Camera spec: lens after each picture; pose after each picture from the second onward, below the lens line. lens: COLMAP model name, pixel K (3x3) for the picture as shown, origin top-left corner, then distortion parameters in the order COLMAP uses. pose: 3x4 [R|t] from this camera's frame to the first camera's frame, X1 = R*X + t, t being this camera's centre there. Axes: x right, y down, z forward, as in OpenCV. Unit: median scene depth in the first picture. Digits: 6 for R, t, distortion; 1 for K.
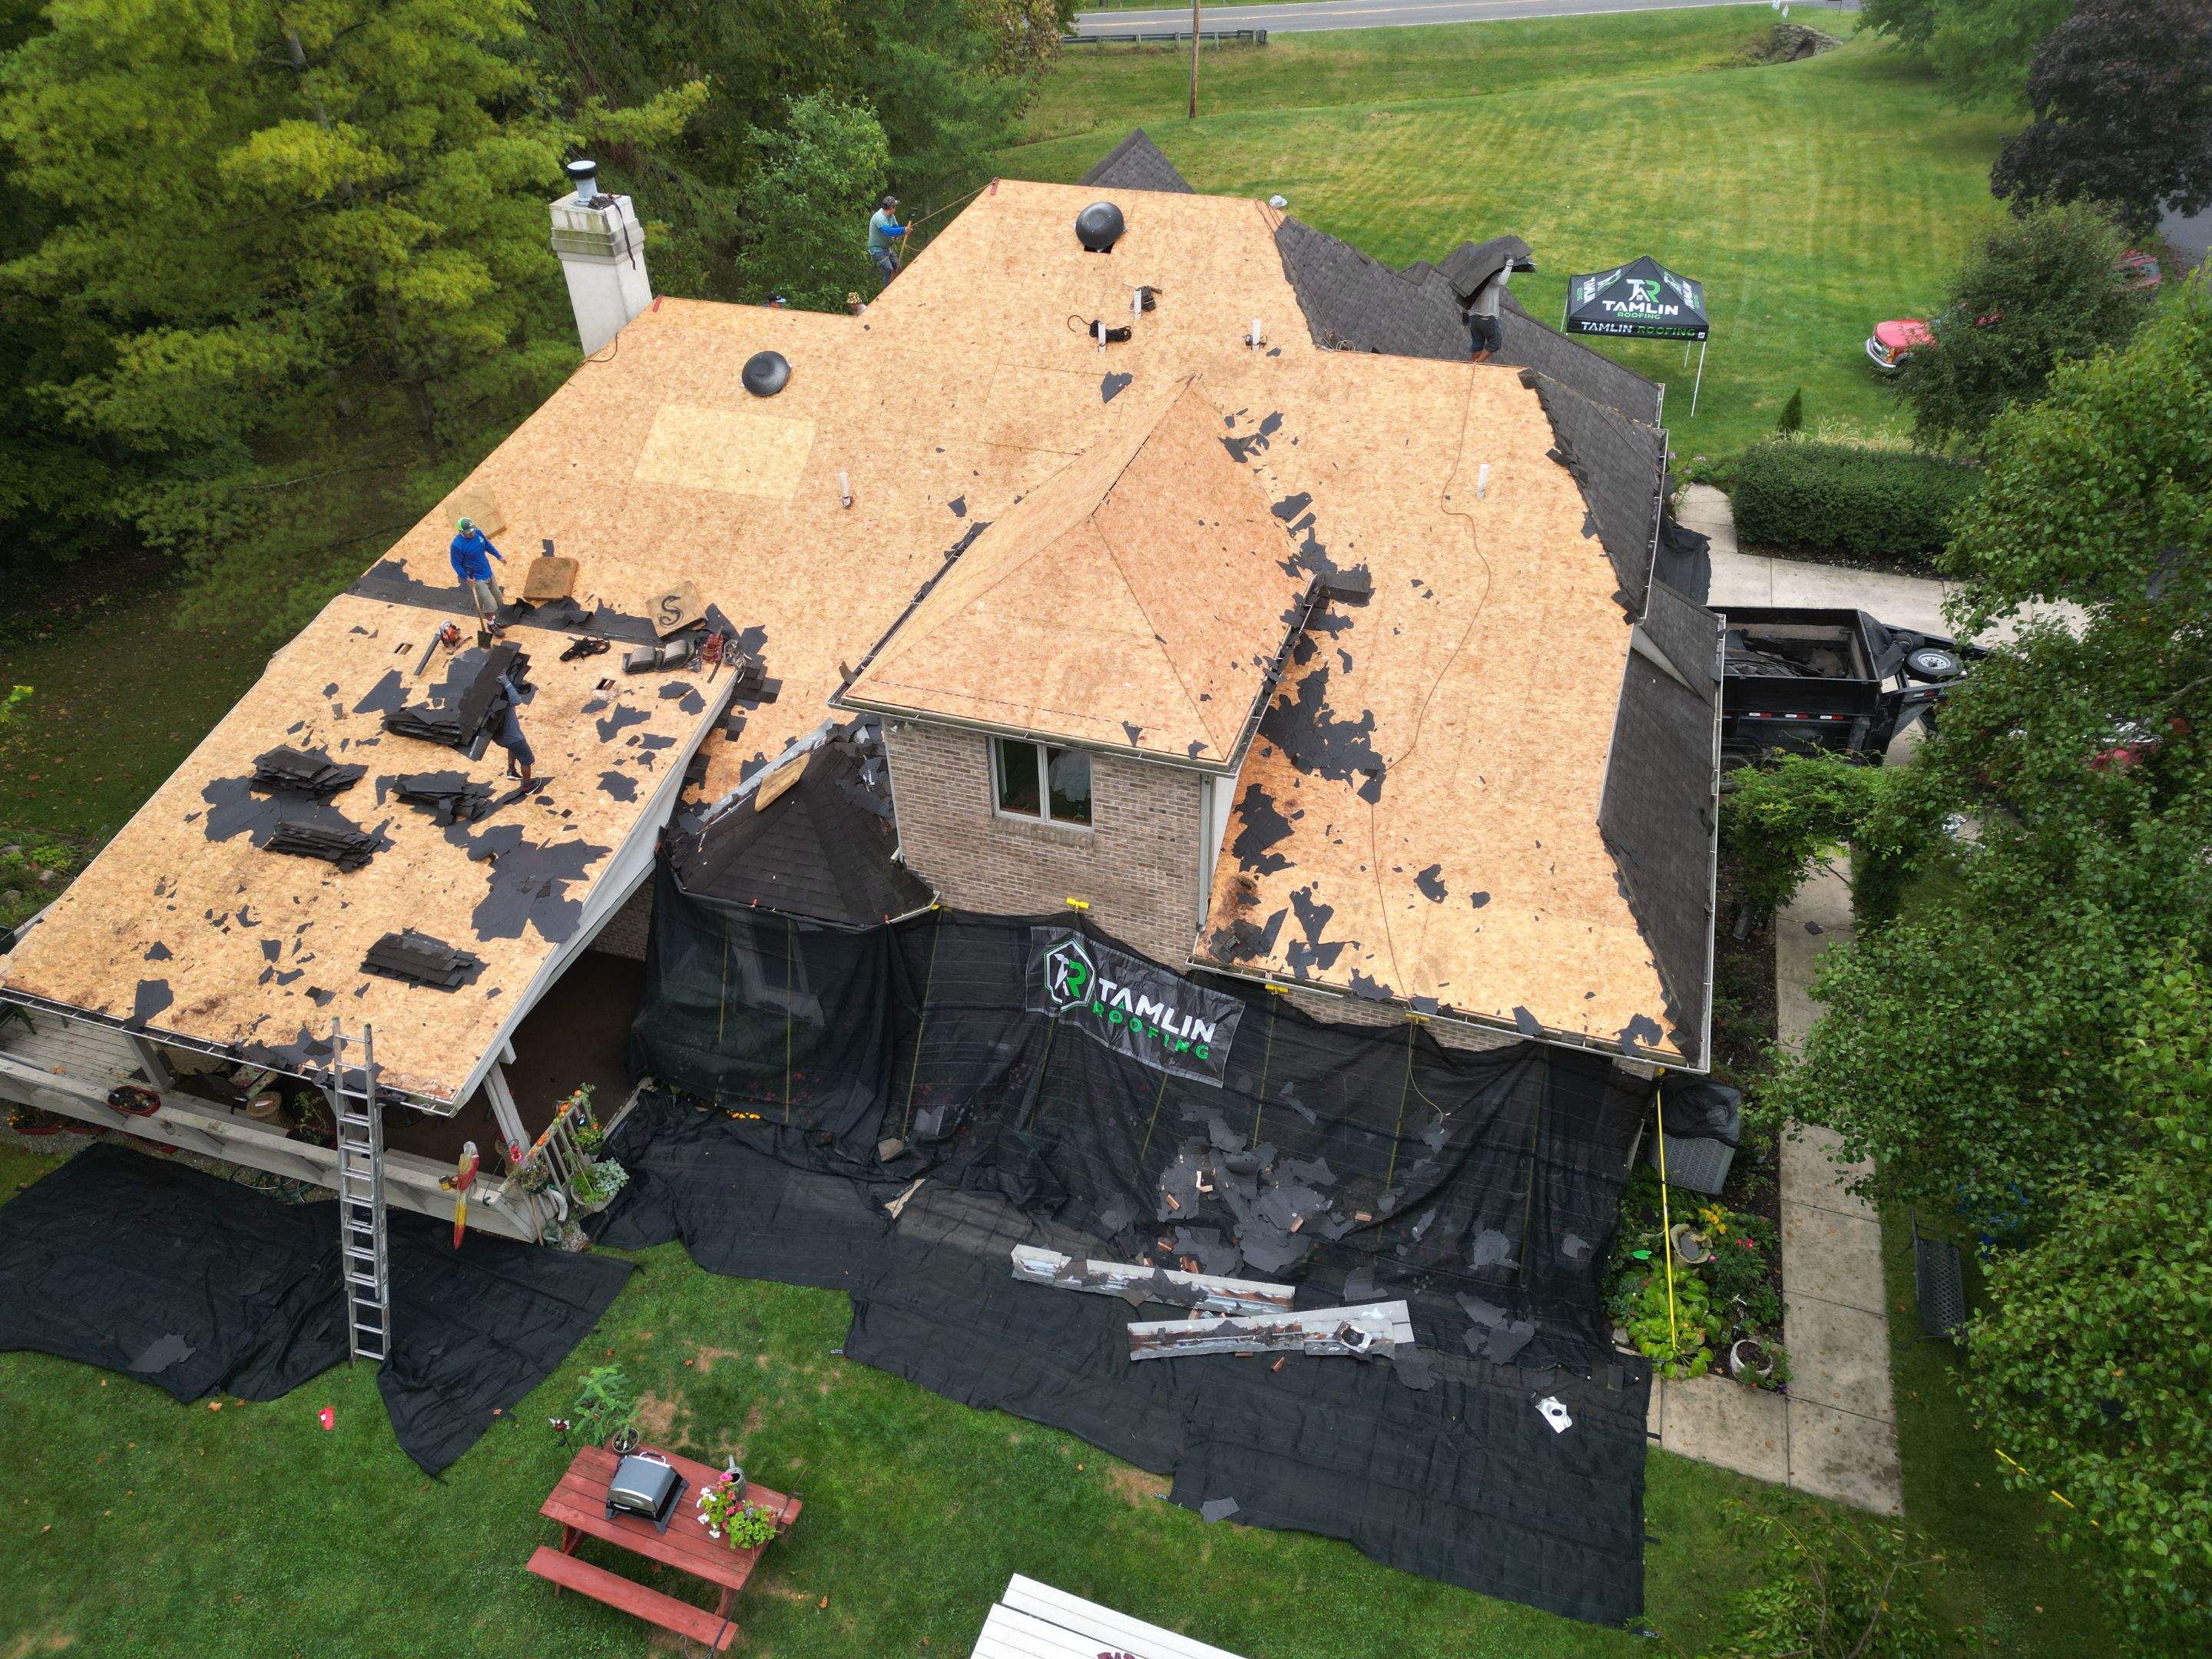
lens RADIAL K [[1533.0, 0, 1113.3], [0, 1533.0, 820.9], [0, 0, 1]] dist [0.077989, -0.071645]
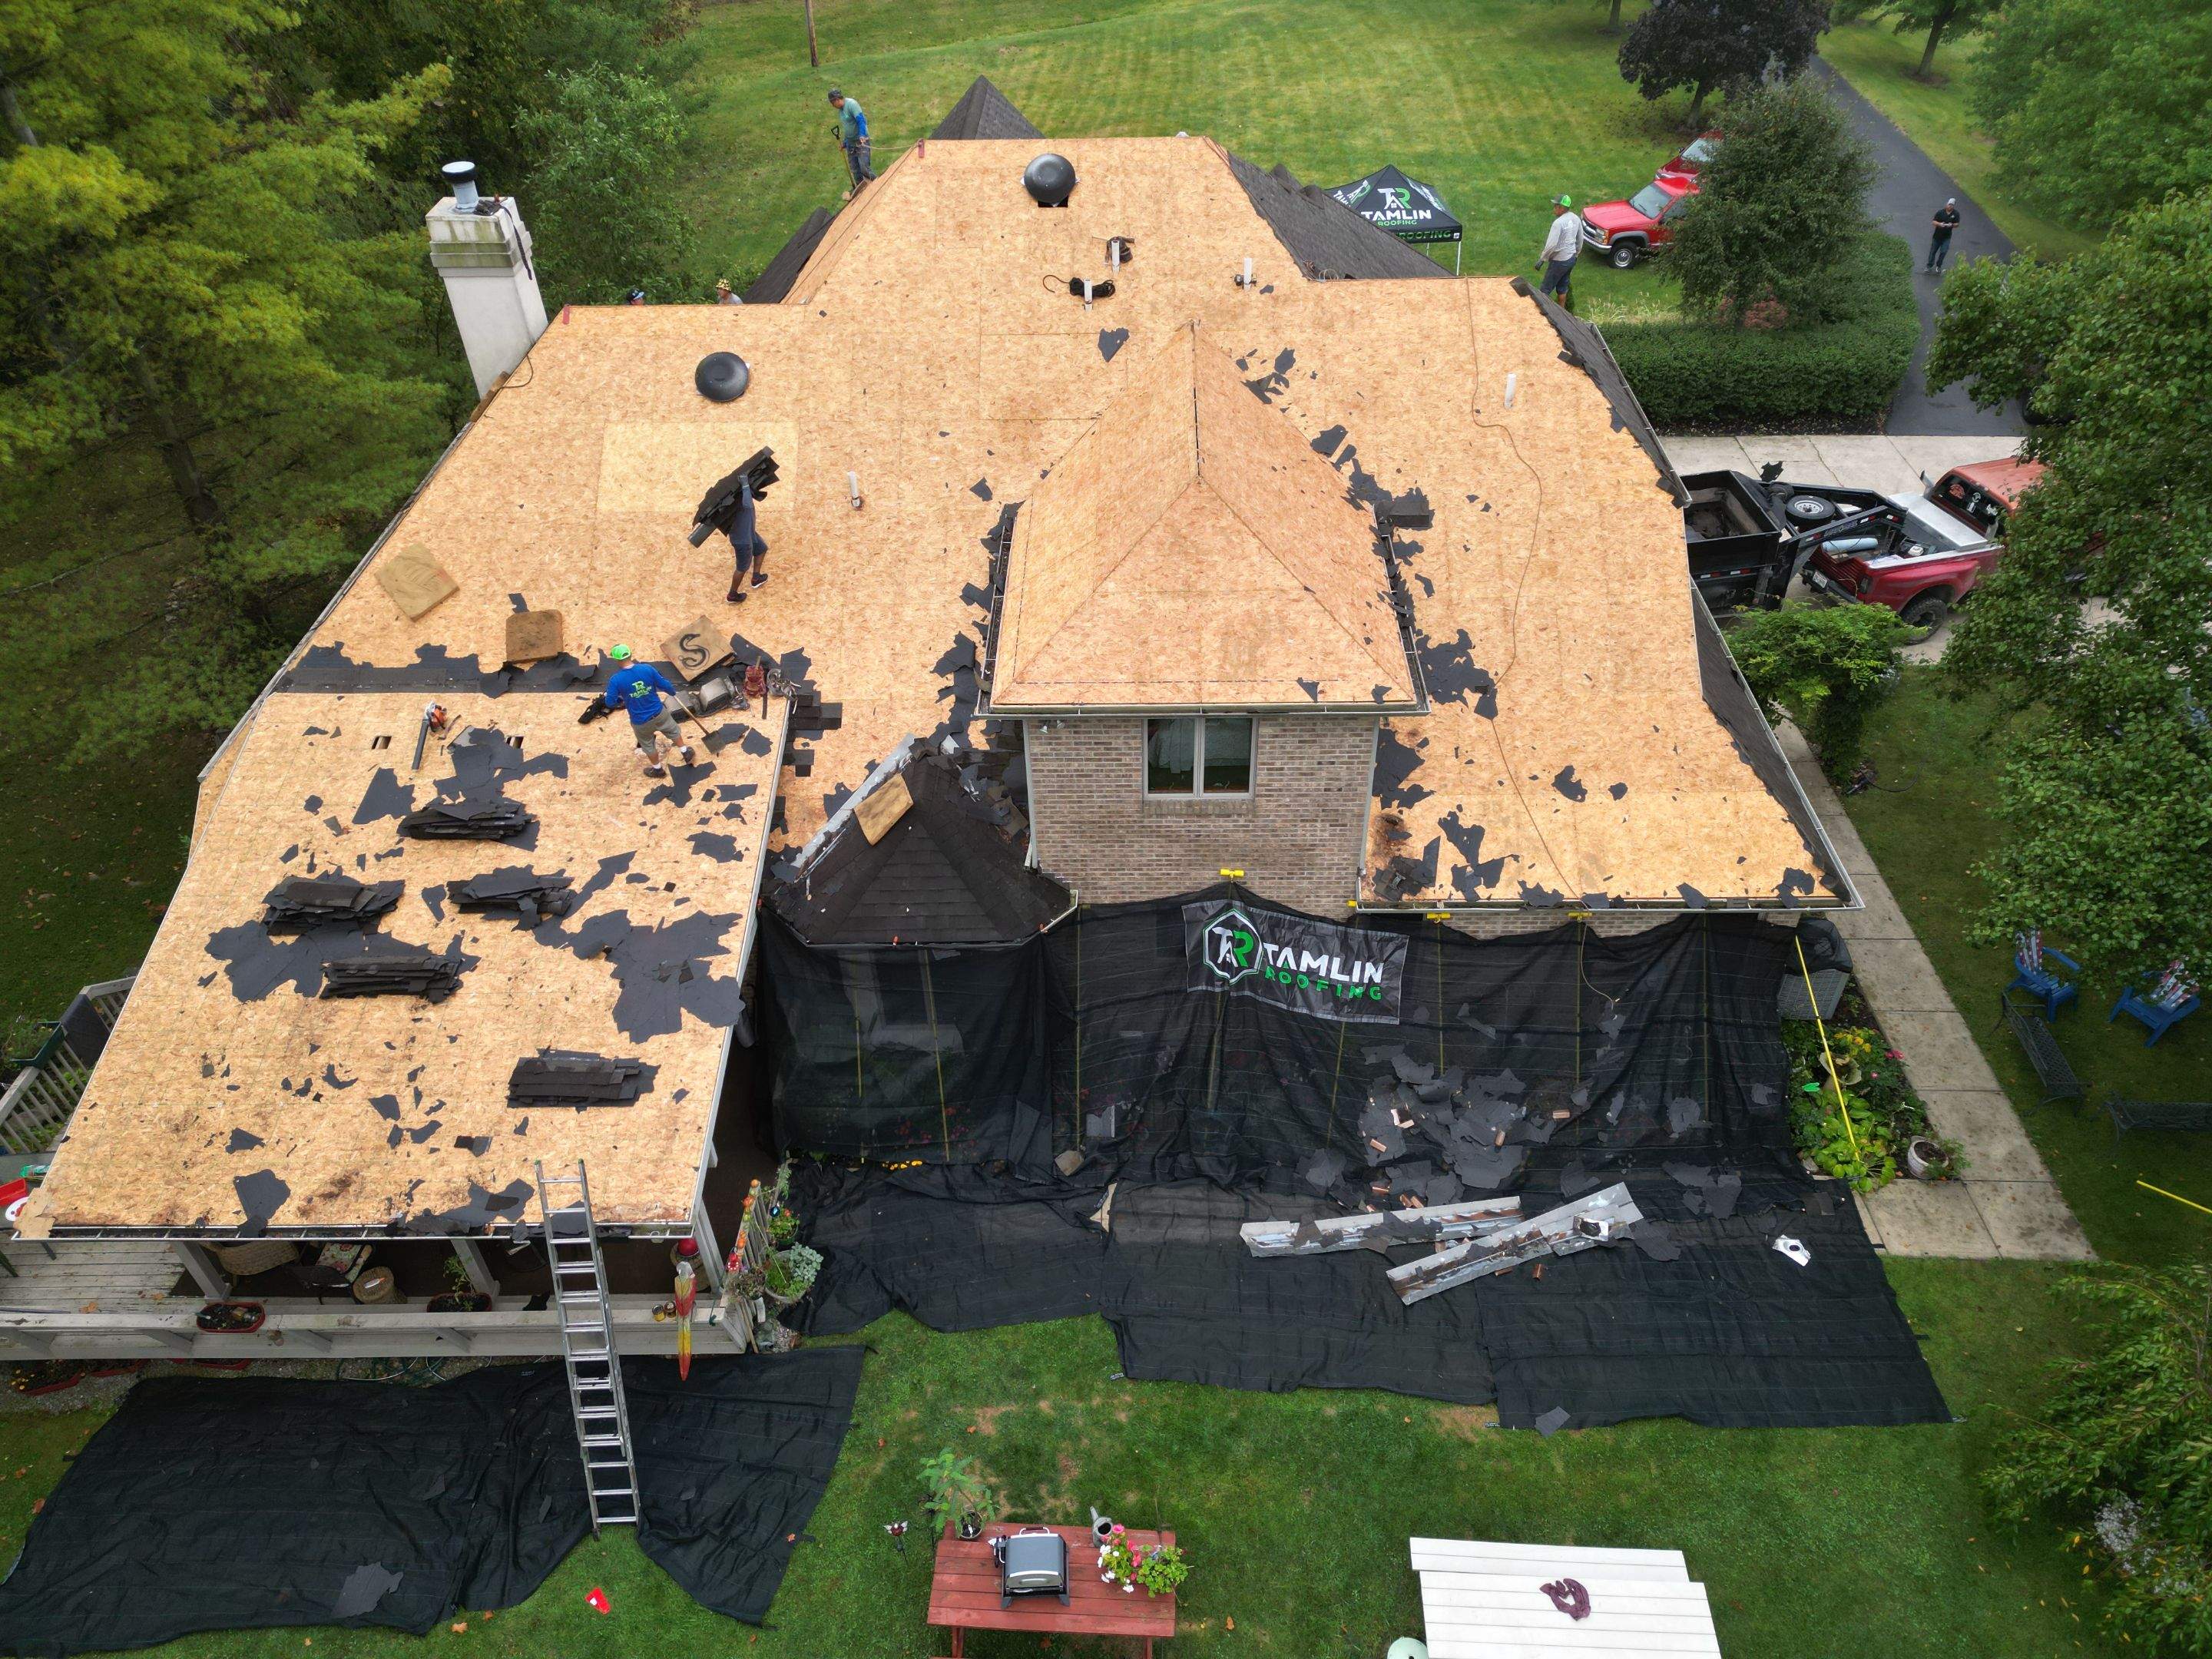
lens RADIAL K [[1533.0, 0, 1113.3], [0, 1533.0, 820.9], [0, 0, 1]] dist [0.077989, -0.071645]
pose [[0.955496, -0.190256, 0.225454, -0.309413], [0.183107, 0.981695, 0.052404, -0.043758], [-0.231298, -0.008790, 0.972843, 0.063114]]
